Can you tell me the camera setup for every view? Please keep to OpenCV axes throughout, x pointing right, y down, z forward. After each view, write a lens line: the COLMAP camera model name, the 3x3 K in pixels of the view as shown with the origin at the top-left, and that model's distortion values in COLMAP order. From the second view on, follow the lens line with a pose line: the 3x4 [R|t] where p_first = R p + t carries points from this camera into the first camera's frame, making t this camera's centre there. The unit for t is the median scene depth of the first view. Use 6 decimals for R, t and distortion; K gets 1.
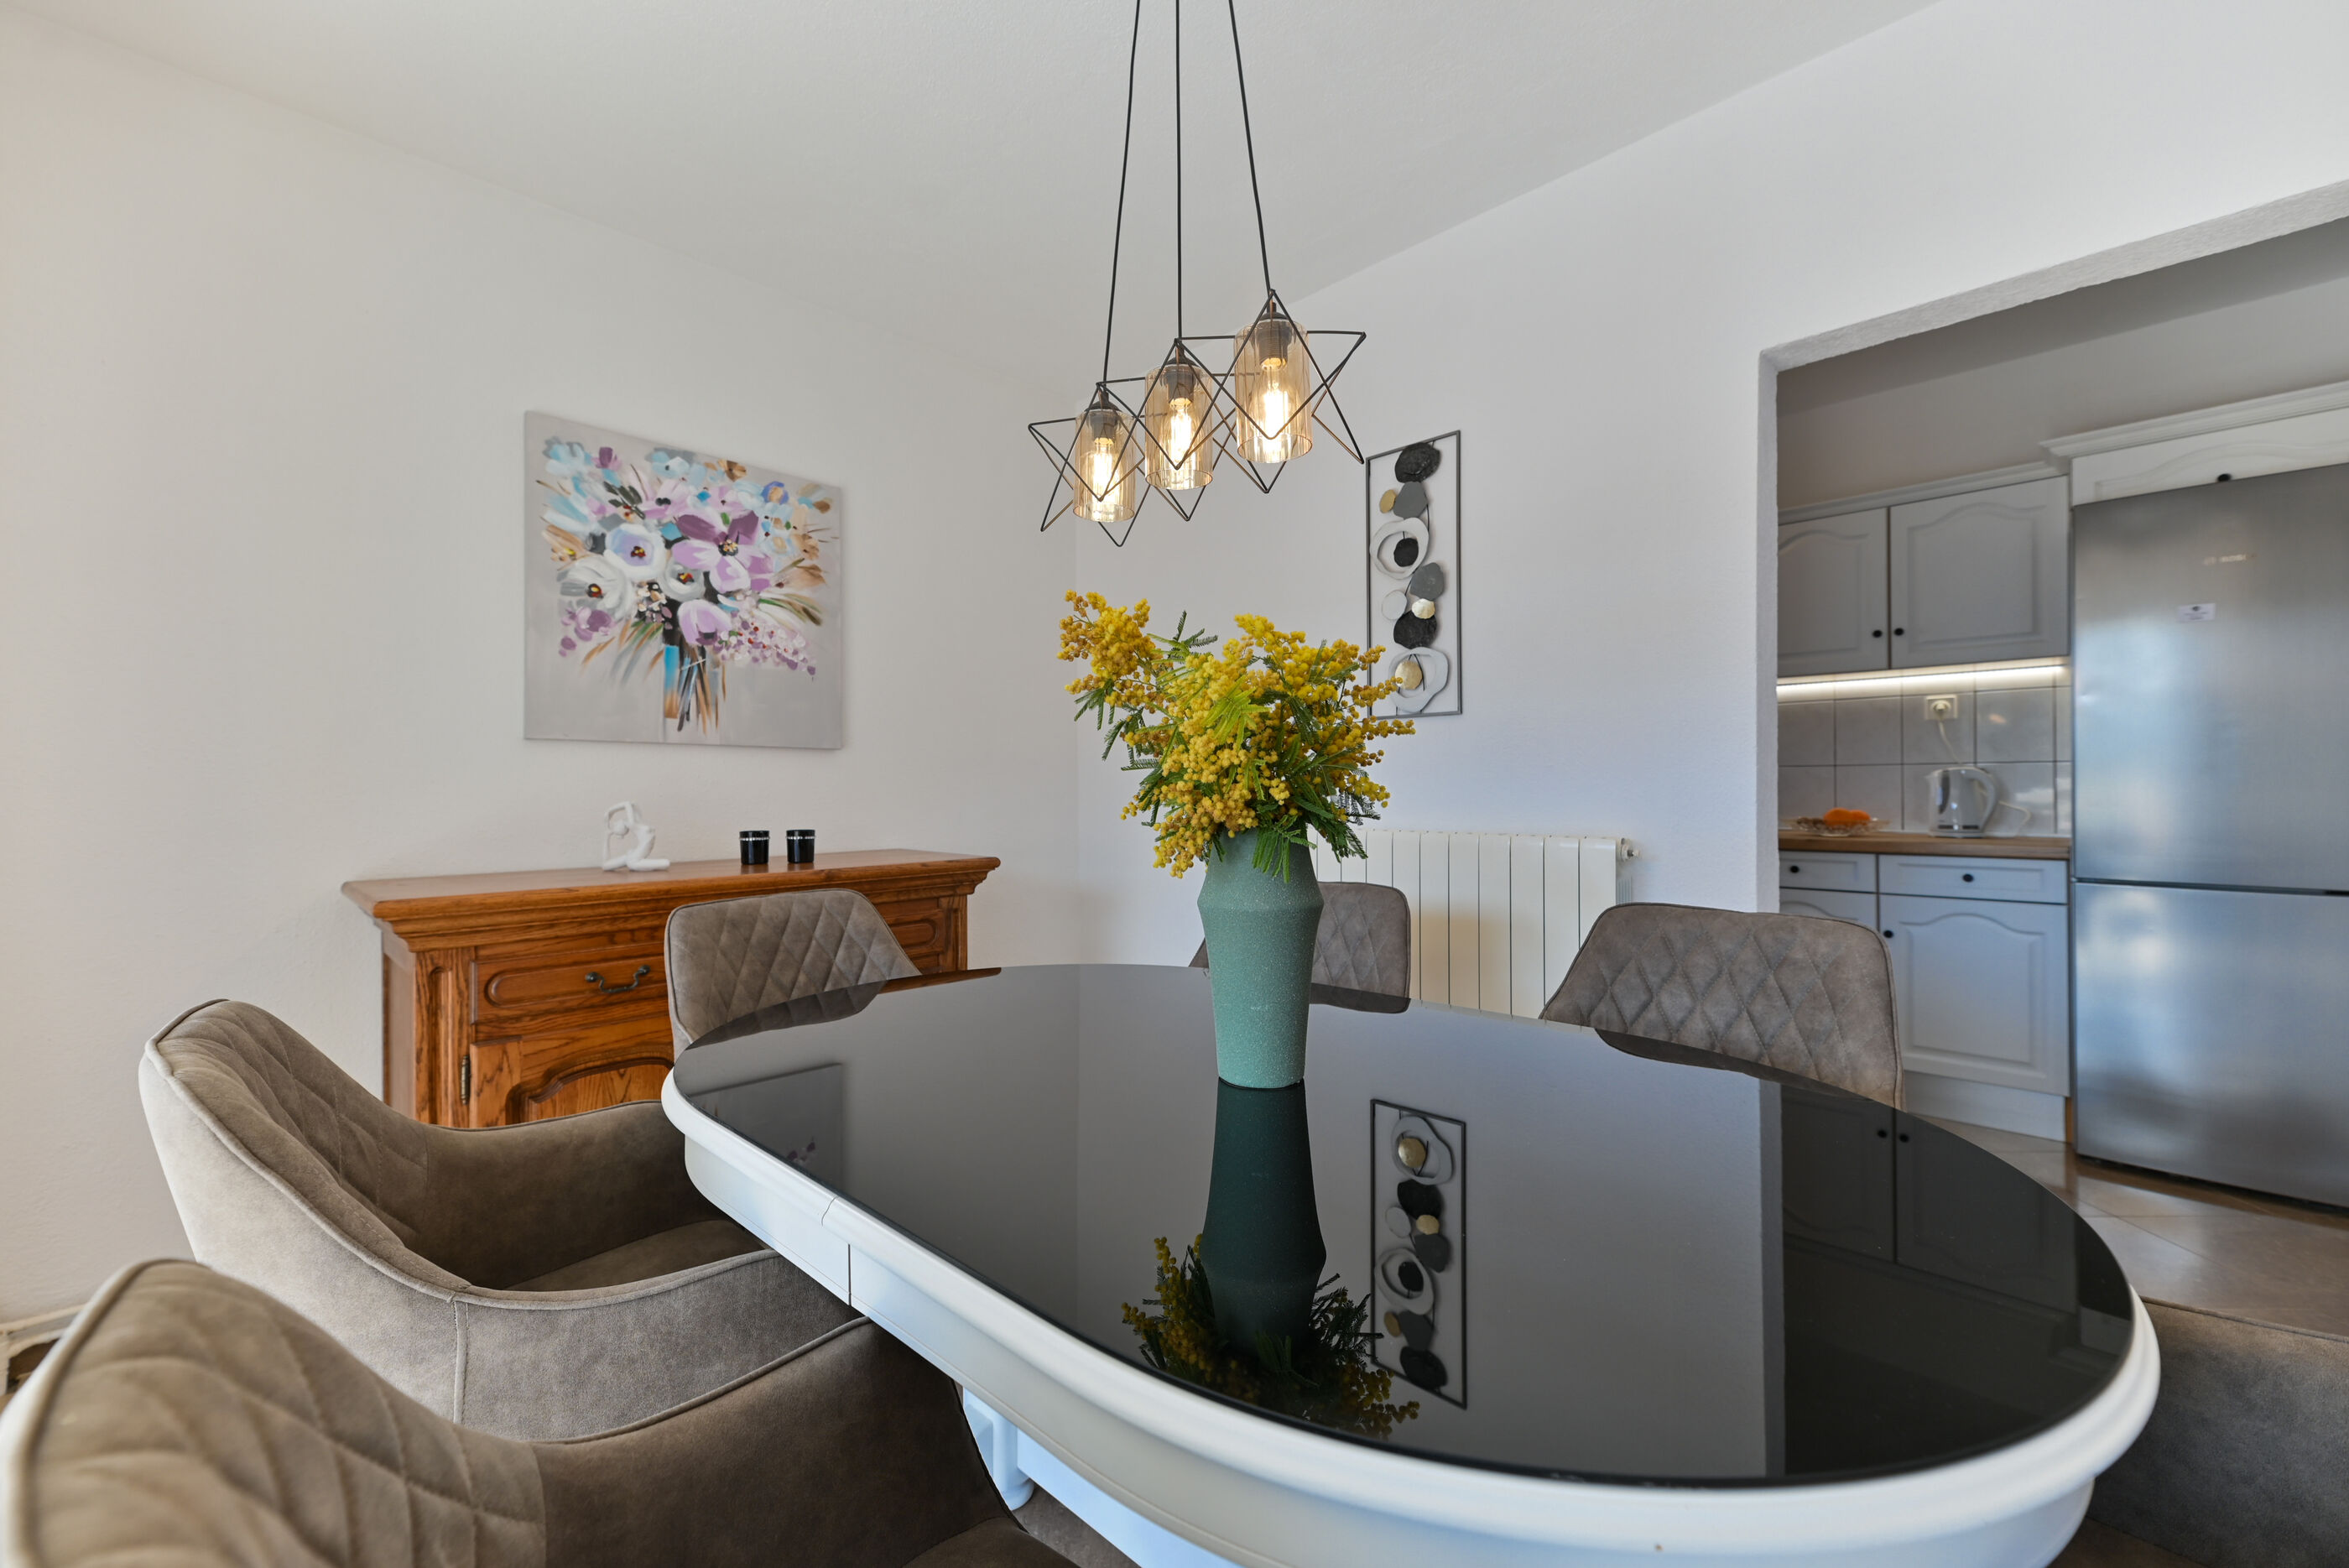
lens RADIAL K [[936.1, 0, 1161.0], [0, 936.1, 781.6], [0, 0, 1]] dist [0.011582, -0.004382]
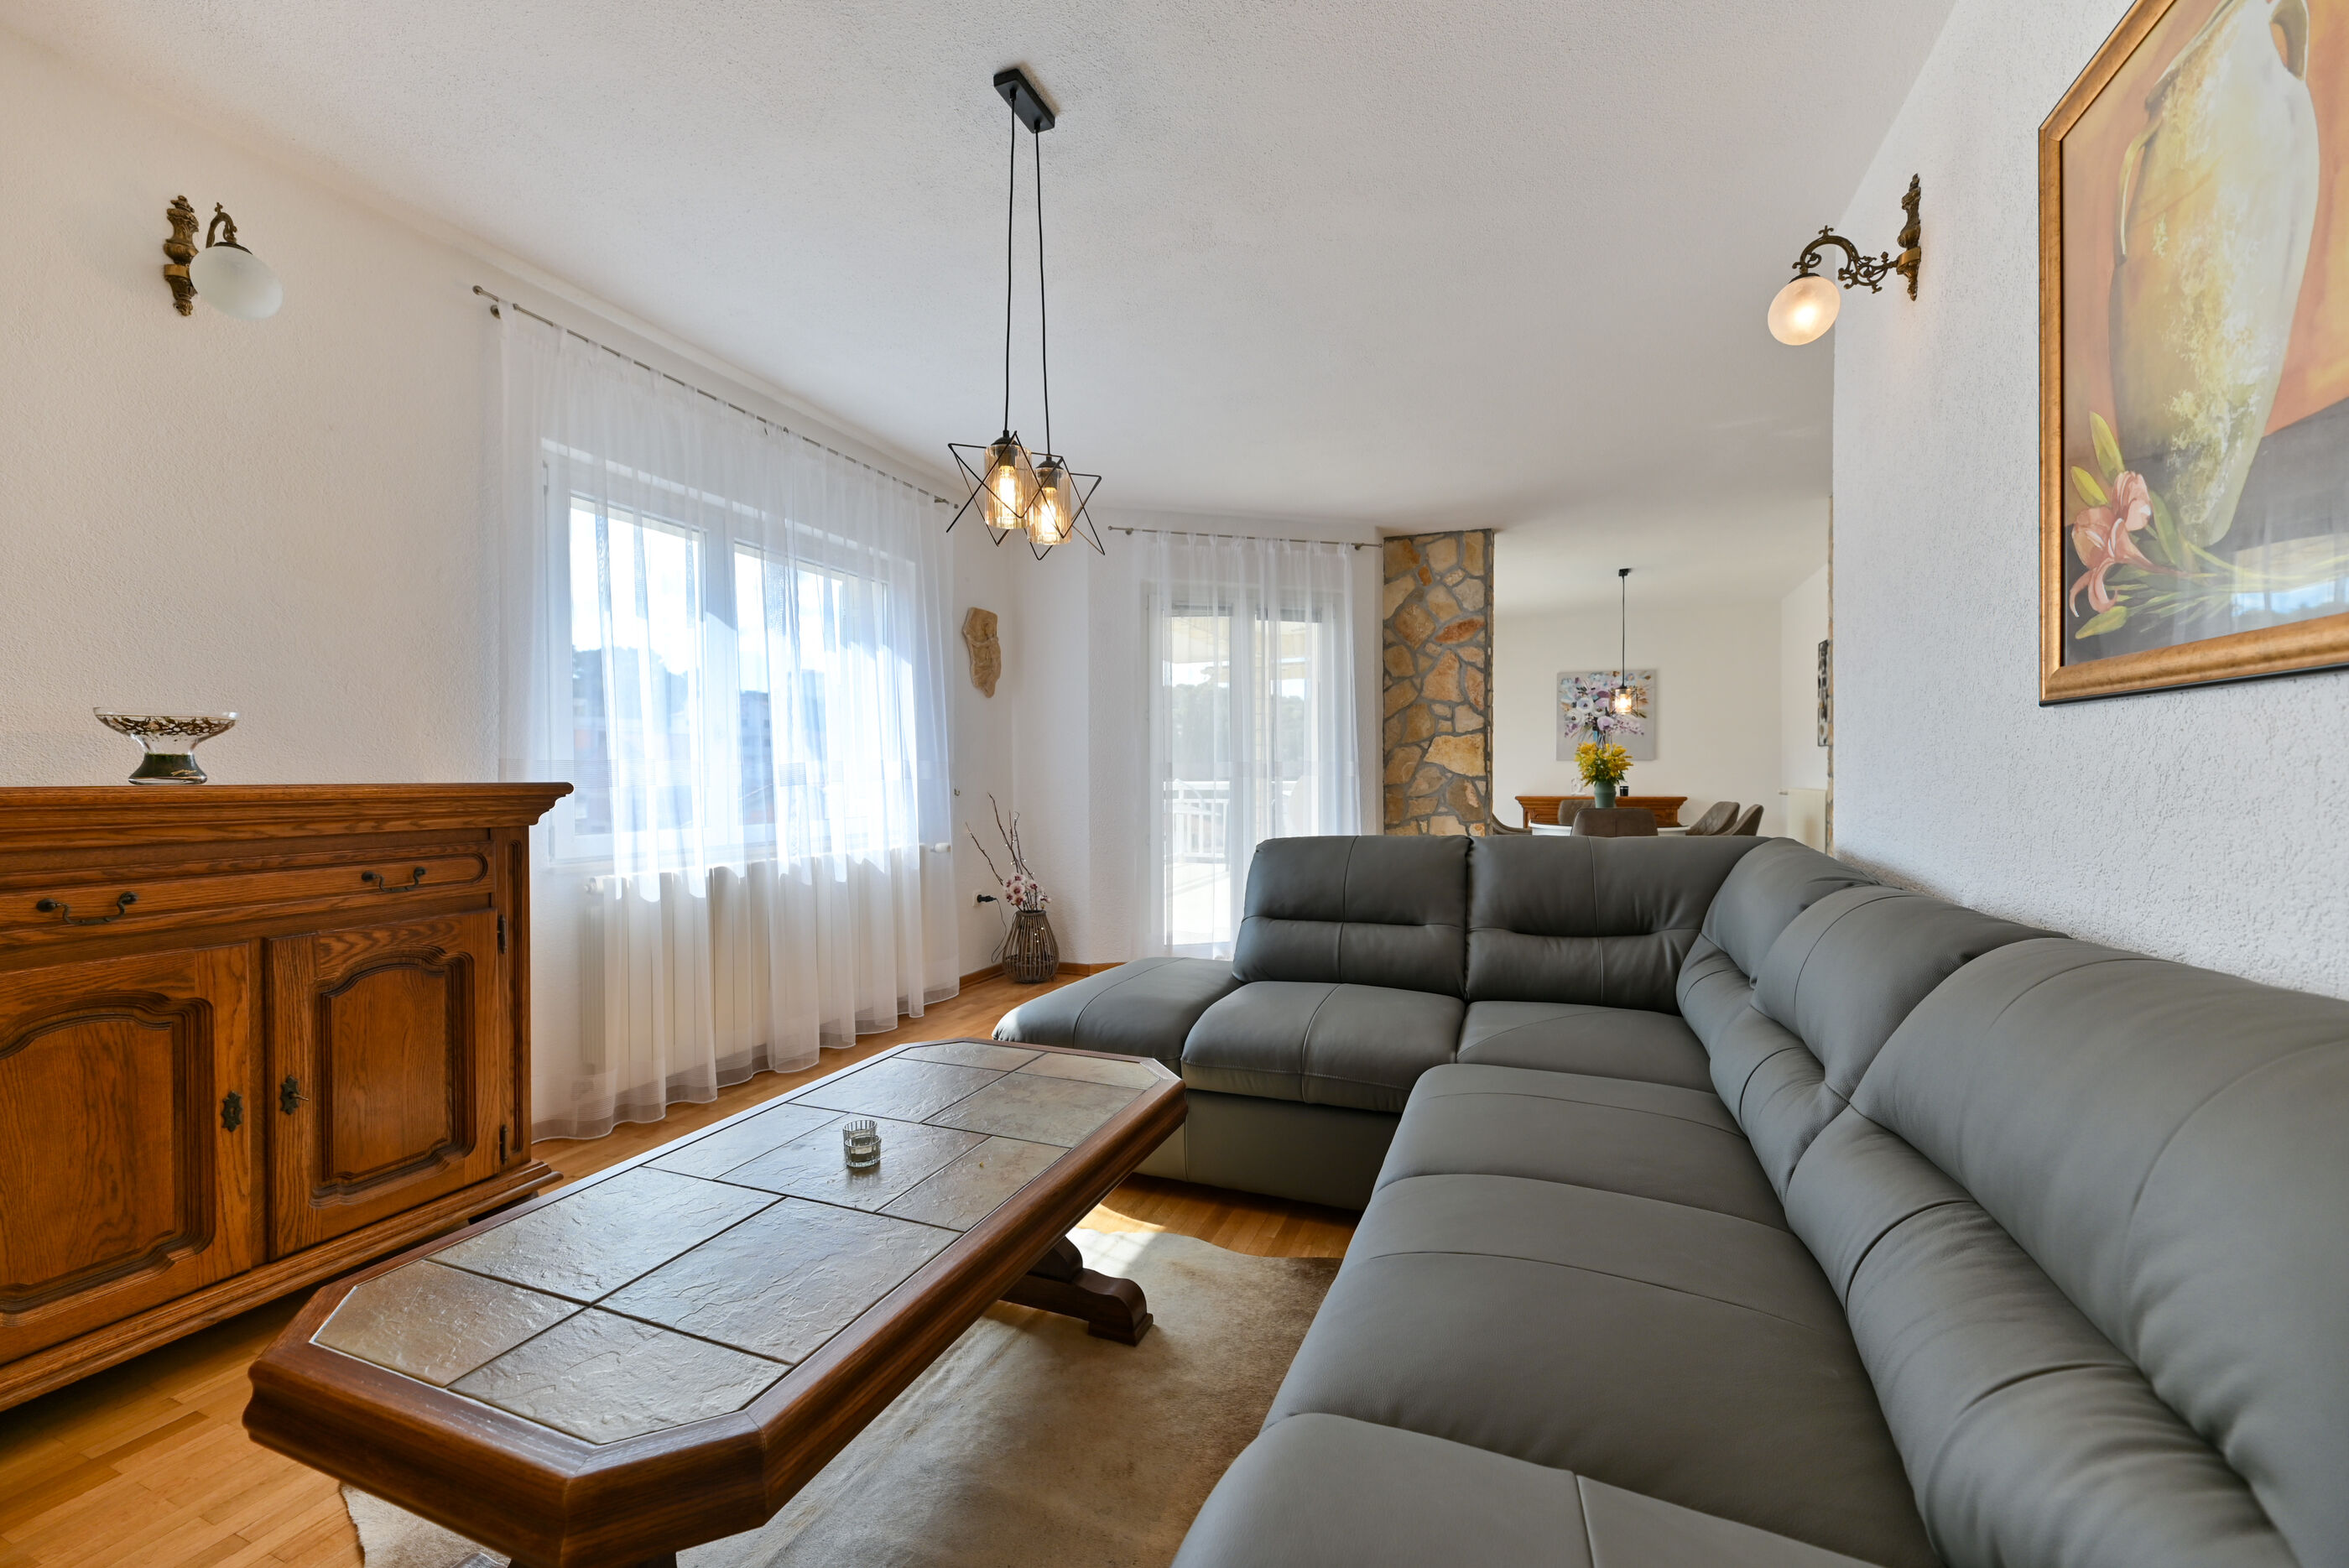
lens RADIAL K [[936.1, 0, 1178.2], [0, 936.1, 786.8], [0, 0, 1]] dist [0.011582, -0.004382]
pose [[0.375211, 0.016672, -0.926790, 2.037479], [0.011539, 0.999677, 0.022655, -0.036225], [0.926868, -0.019194, 0.374897, -1.655182]]
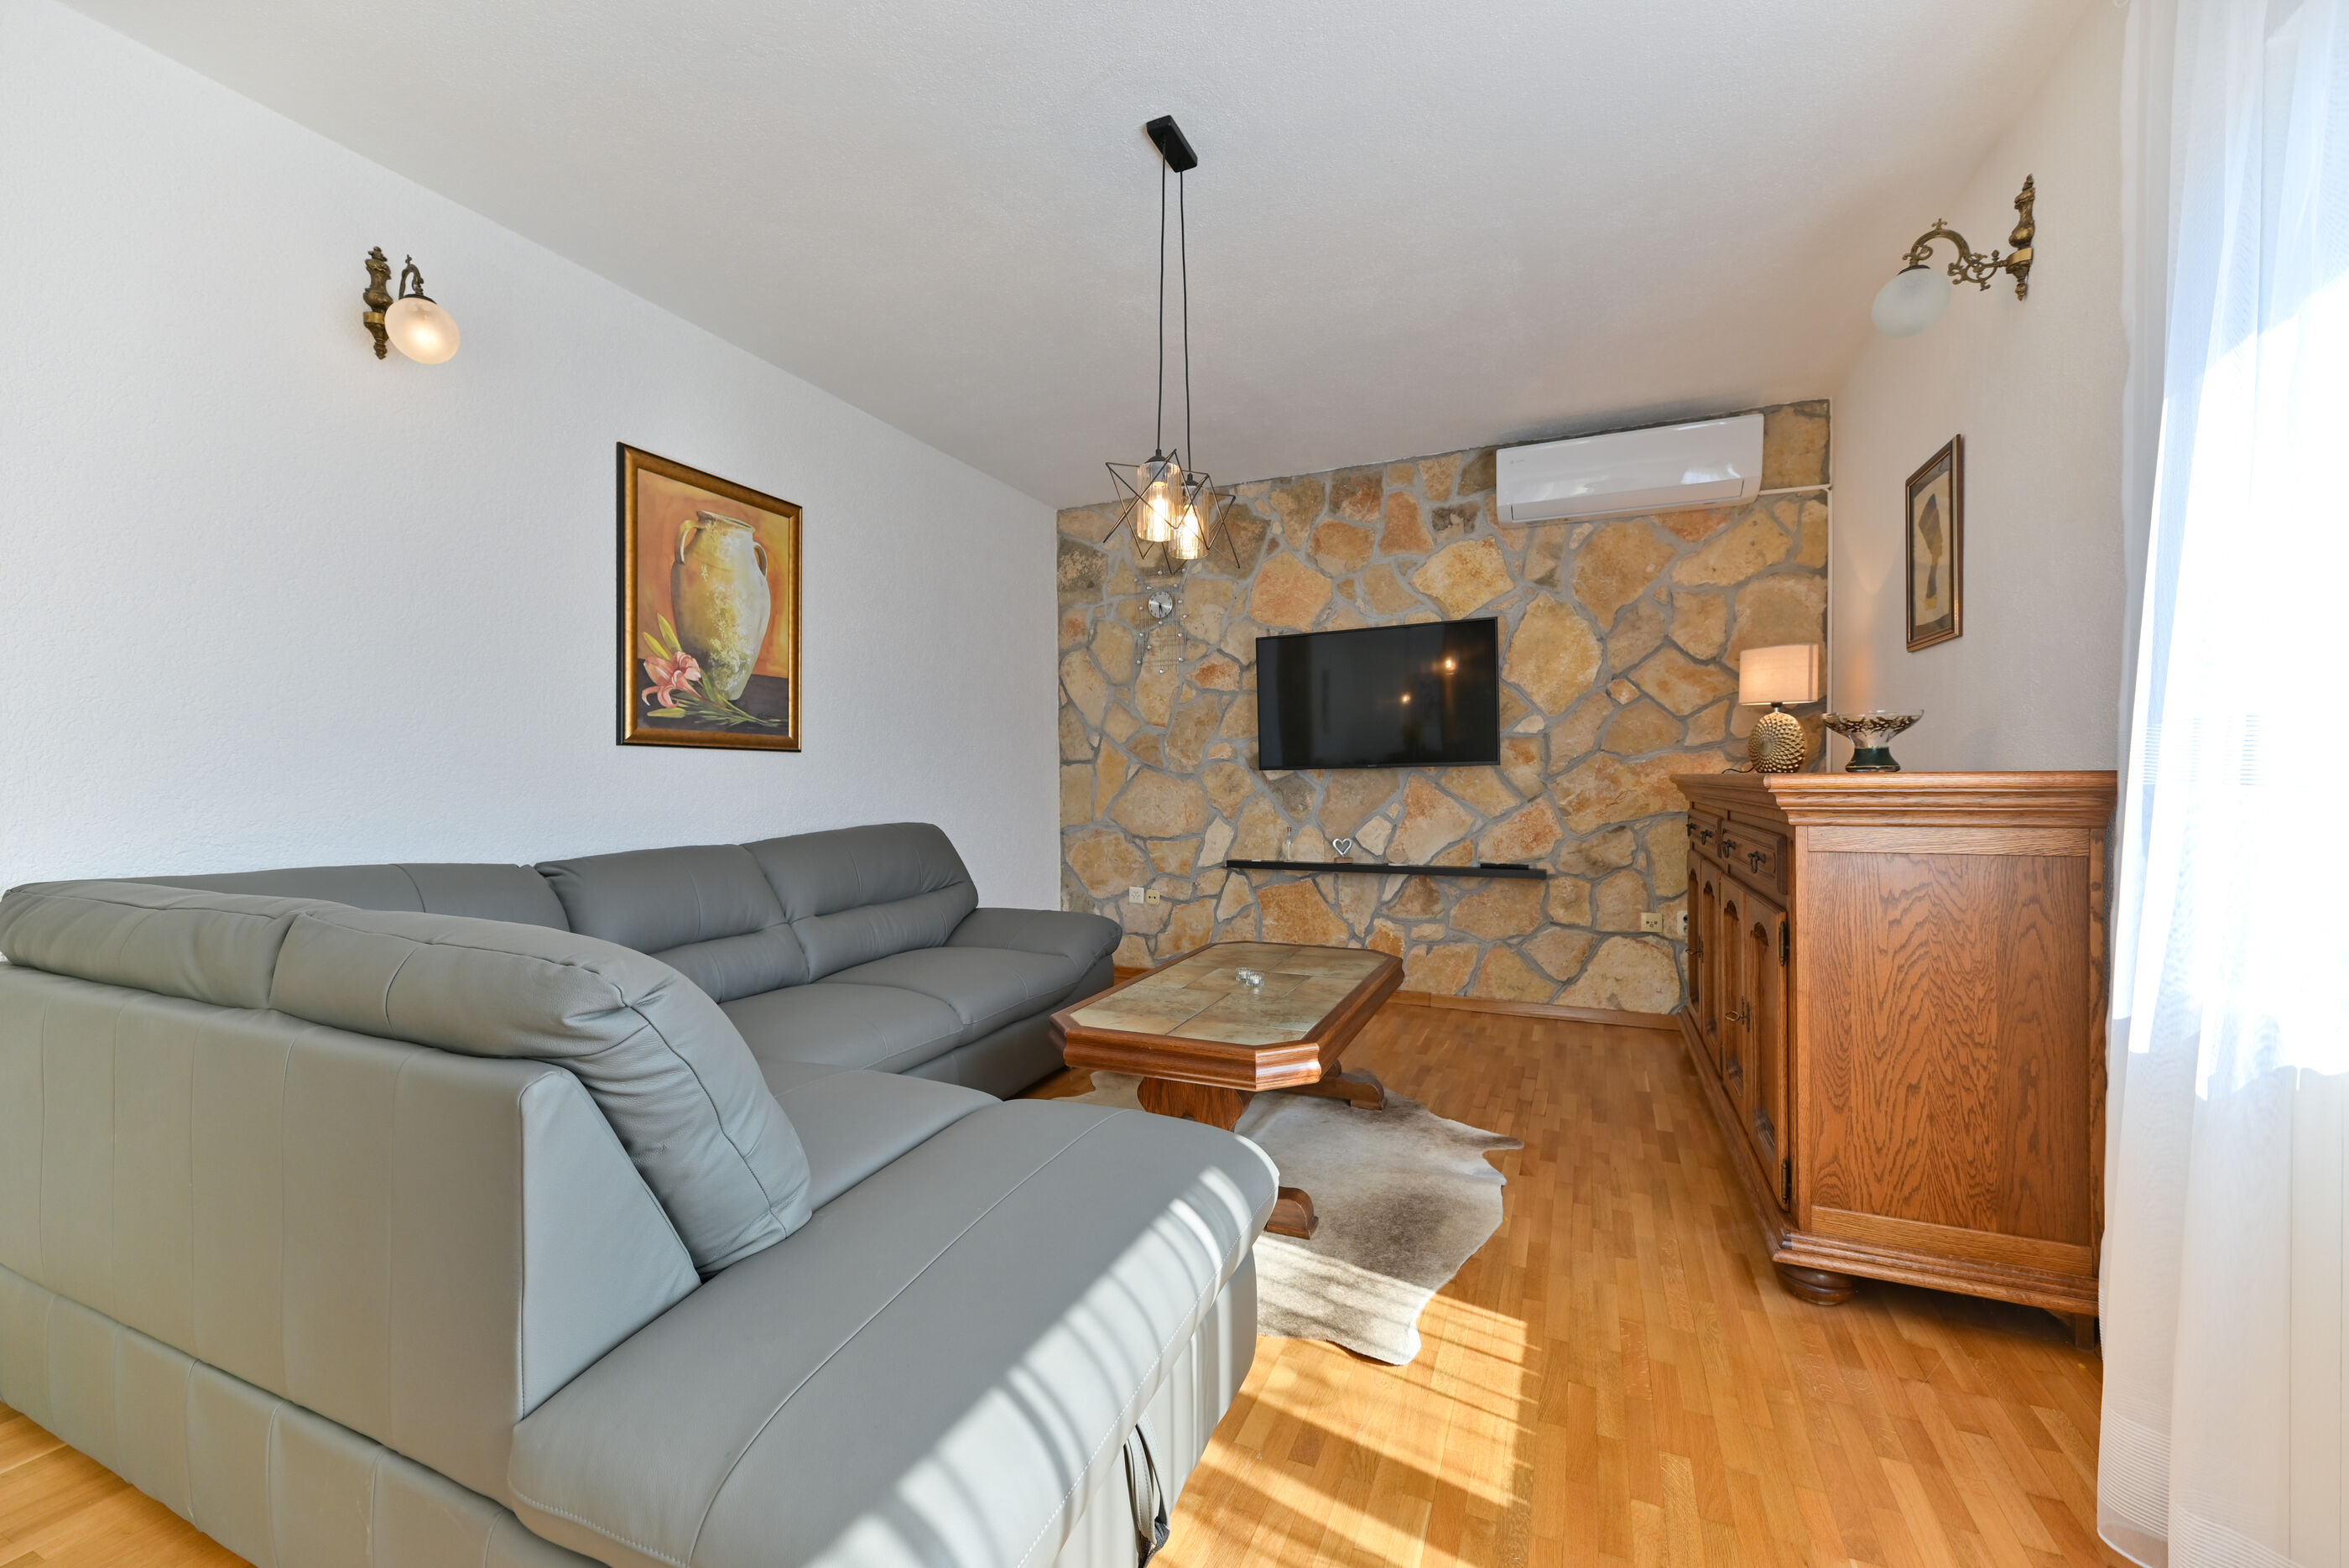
lens RADIAL K [[936.1, 0, 1175.6], [0, 936.1, 787.8], [0, 0, 1]] dist [0.011582, -0.004382]
pose [[-0.338992, 0.001500, 0.940788, 0.440693], [0.000212, 0.999999, -0.001518, -0.014505], [-0.940789, -0.000315, -0.338992, -1.180281]]
